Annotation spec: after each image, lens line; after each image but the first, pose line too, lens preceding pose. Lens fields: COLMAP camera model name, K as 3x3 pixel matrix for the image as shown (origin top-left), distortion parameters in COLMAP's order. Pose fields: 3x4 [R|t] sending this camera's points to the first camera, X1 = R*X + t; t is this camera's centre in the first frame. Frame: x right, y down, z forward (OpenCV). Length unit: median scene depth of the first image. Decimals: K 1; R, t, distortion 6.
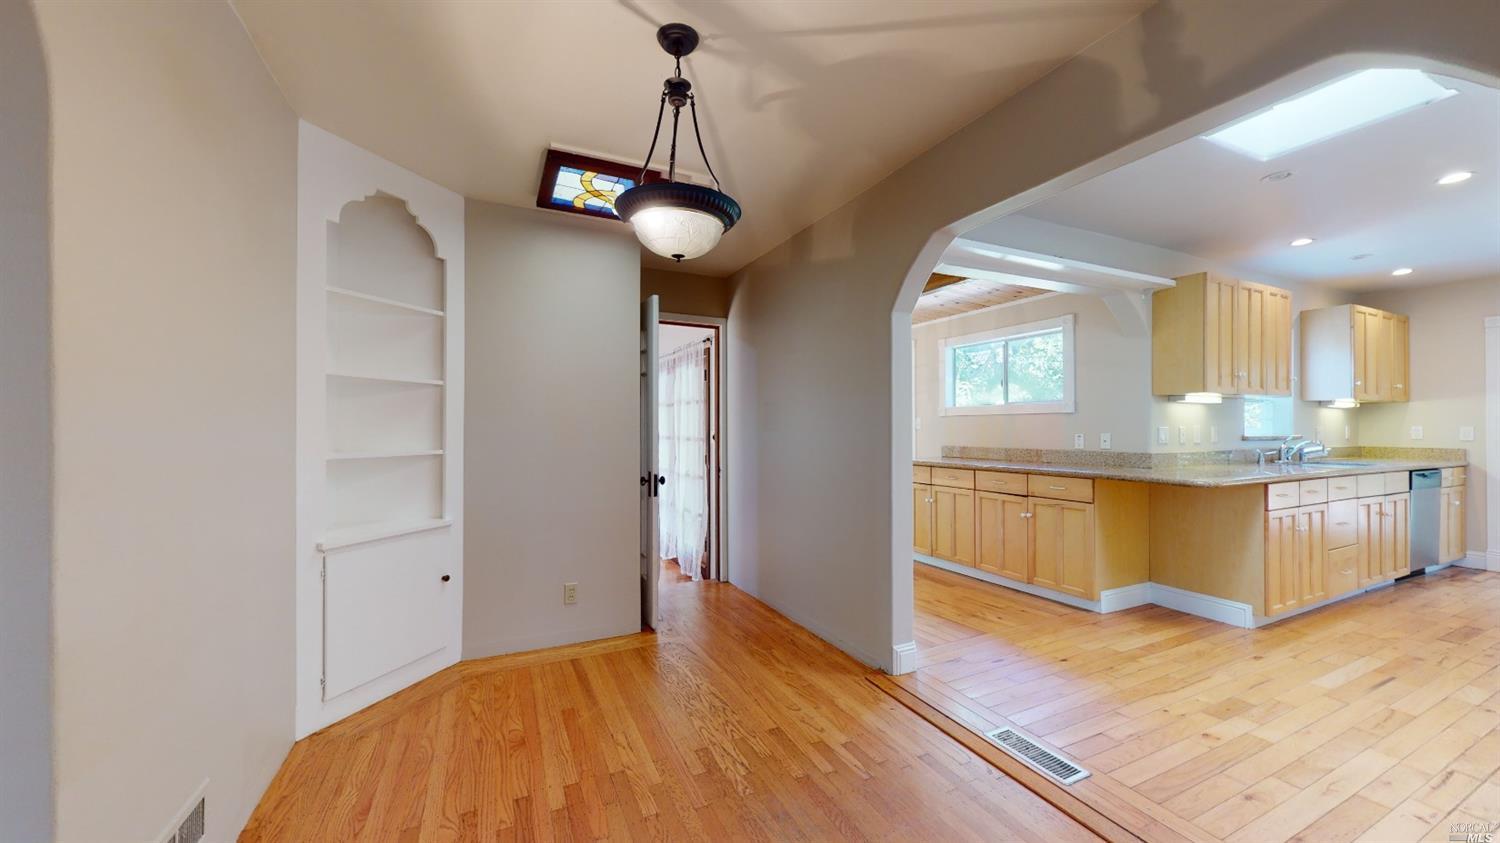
lens RADIAL K [[549.5, 0, 750.5], [0, 549.5, 423.4], [0, 0, 1]] dist [0.000314, -0.000068]
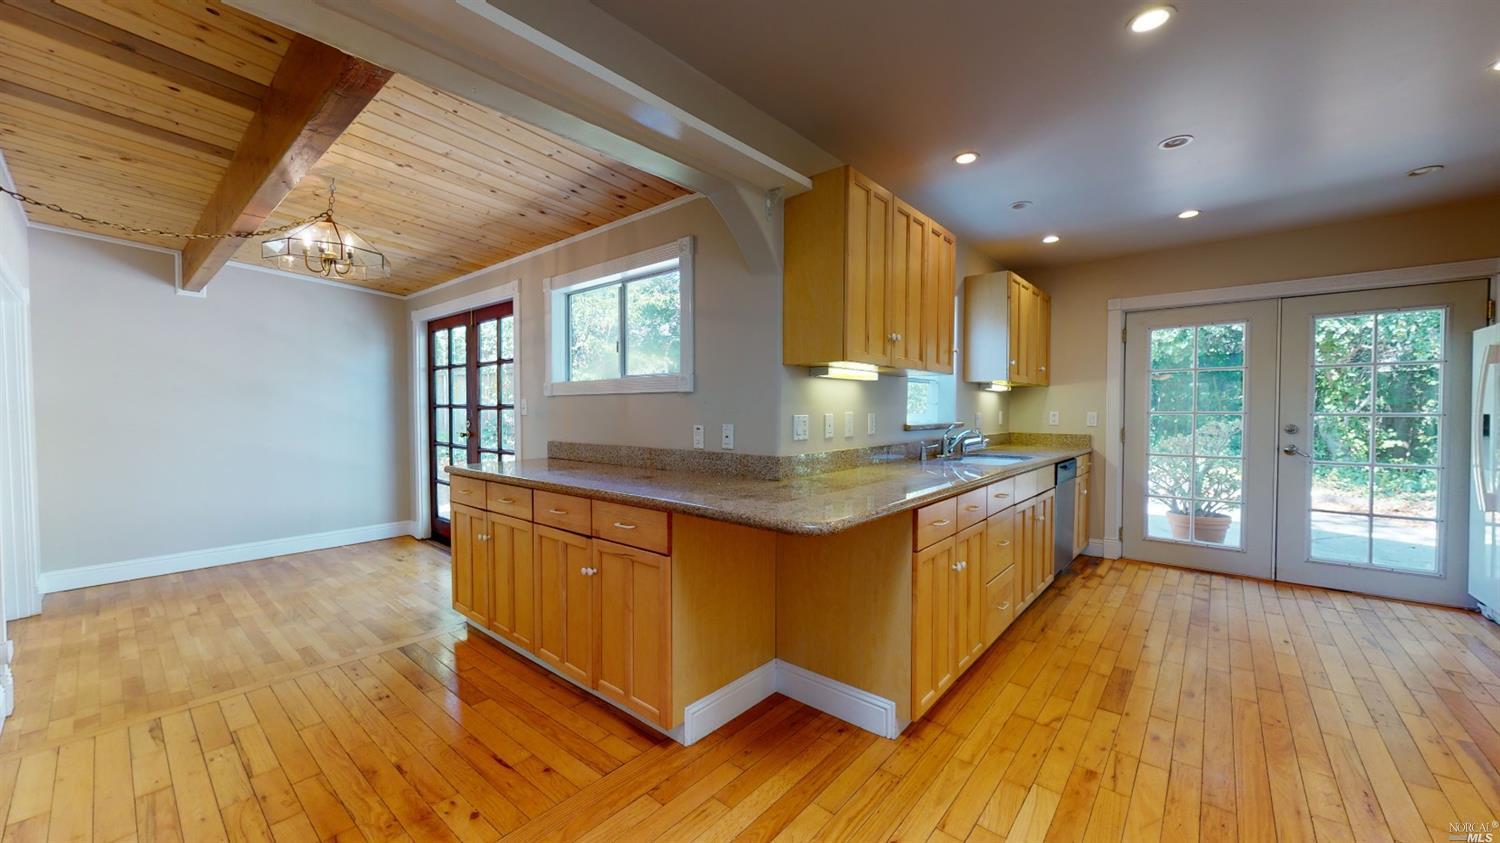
lens RADIAL K [[549.5, 0, 750.5], [0, 549.5, 423.4], [0, 0, 1]] dist [0.000314, -0.000068]
pose [[0.915905, -0.009403, 0.401285, 0.418979], [-0.003895, 0.999470, 0.032311, -0.003805], [-0.401376, -0.031157, 0.915383, 0.411188]]
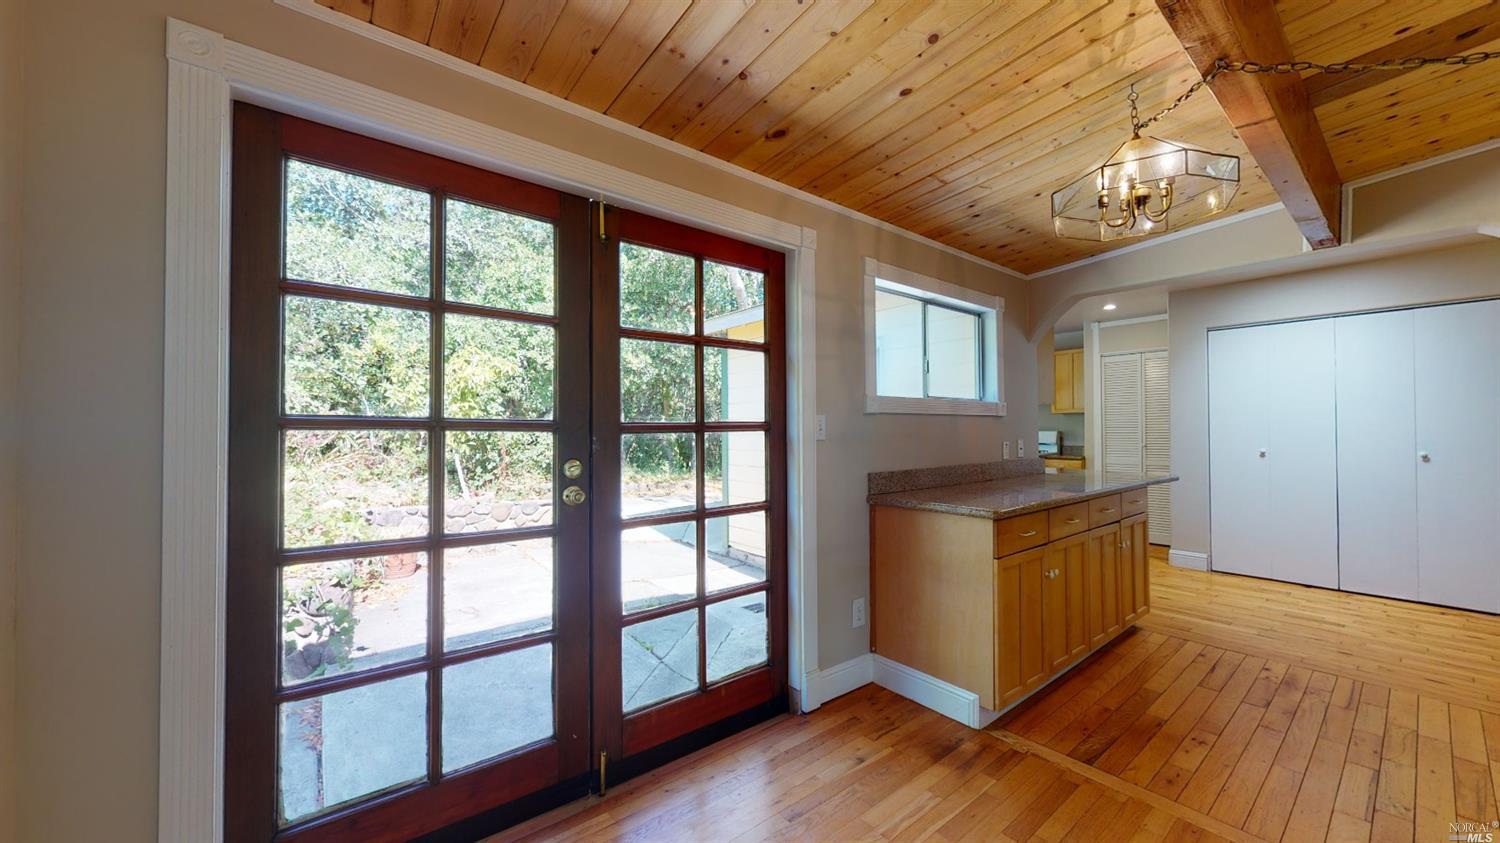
lens RADIAL K [[549.5, 0, 750.5], [0, 549.5, 423.4], [0, 0, 1]] dist [0.000314, -0.000068]
pose [[-0.221323, 0.015295, 0.975081, -0.146268], [-0.003909, 0.999855, -0.016570, 0.007802], [-0.975193, -0.007479, -0.221231, 1.655949]]
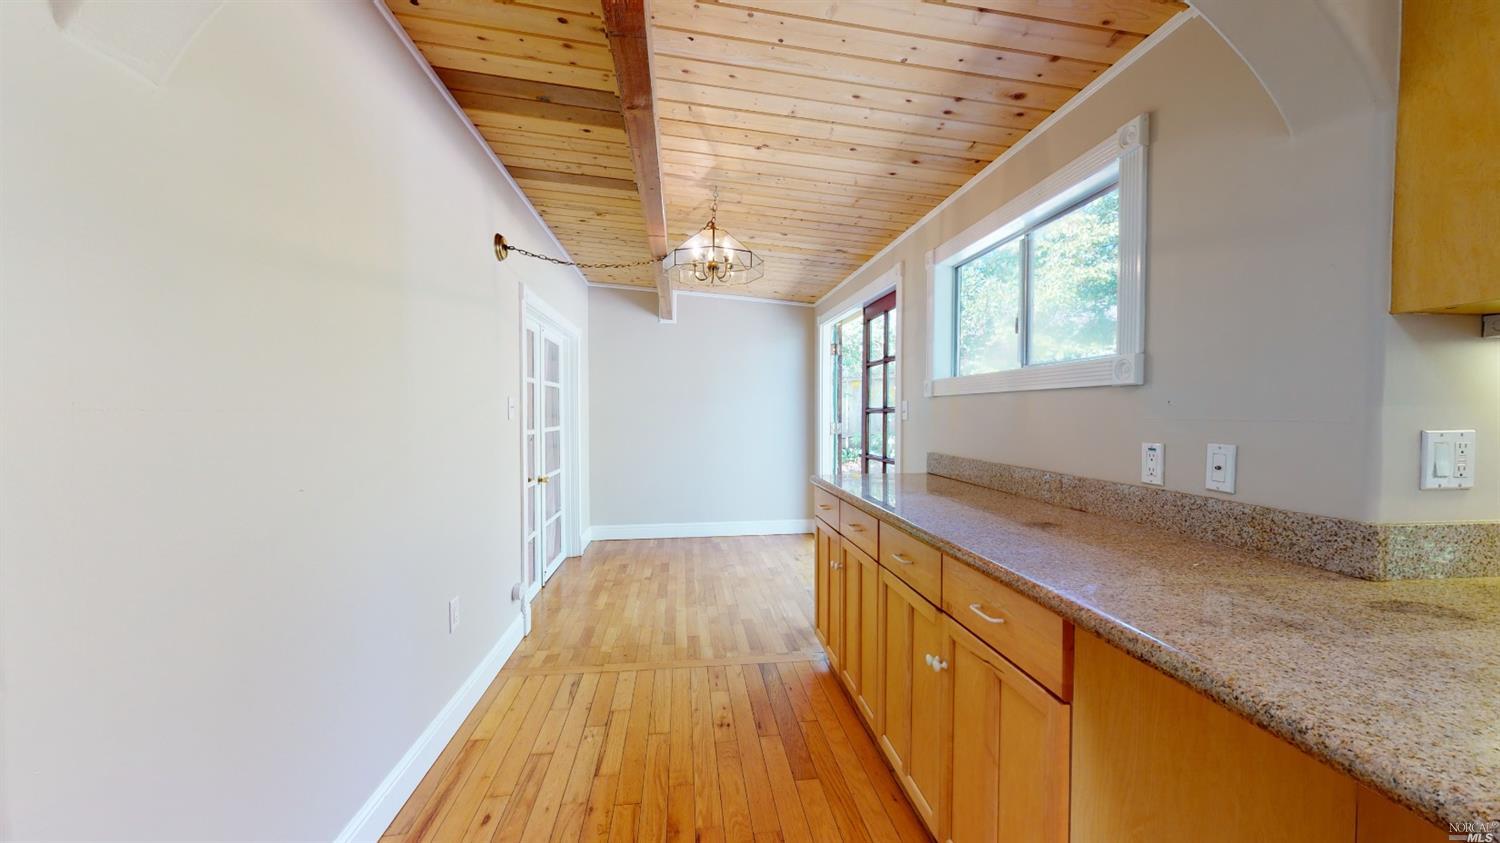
lens RADIAL K [[549.5, 0, 750.5], [0, 549.5, 423.4], [0, 0, 1]] dist [0.000314, -0.000068]
pose [[0.945604, 0.010267, -0.325157, 0.490872], [-0.000950, 0.999585, 0.028798, -0.003804], [0.325317, -0.026923, 0.945222, 0.601849]]
